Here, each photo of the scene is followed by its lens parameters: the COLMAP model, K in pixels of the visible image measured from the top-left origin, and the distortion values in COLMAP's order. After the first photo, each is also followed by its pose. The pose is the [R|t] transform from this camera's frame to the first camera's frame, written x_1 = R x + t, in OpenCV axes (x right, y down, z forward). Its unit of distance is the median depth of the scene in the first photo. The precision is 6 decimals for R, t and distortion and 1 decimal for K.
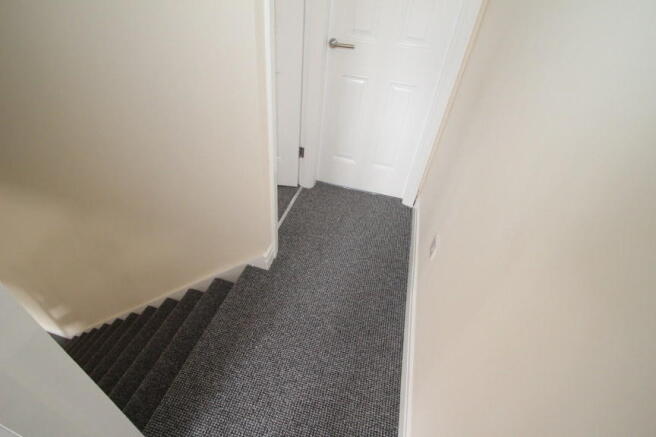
lens RADIAL K [[305.1, 0, 326.3], [0, 305.1, 220.0], [0, 0, 1]] dist [0.000179, -0.003298]
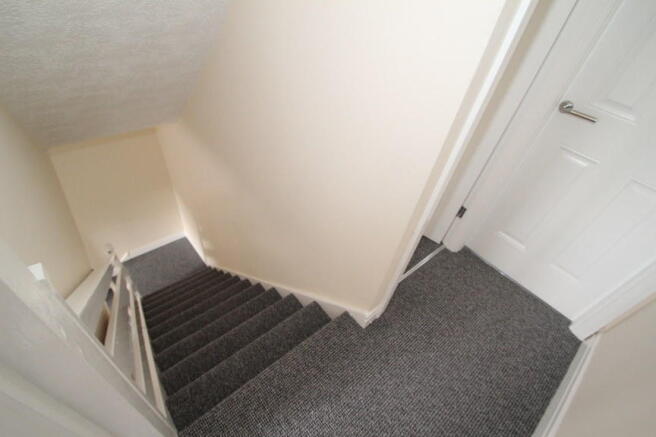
lens RADIAL K [[305.1, 0, 327.8], [0, 305.1, 217.1], [0, 0, 1]] dist [0.000179, -0.003298]
pose [[0.819846, 0.402391, -0.407349, -0.035576], [-0.405525, 0.910303, 0.083048, -0.132334], [0.404229, 0.097103, 0.909489, 0.090296]]
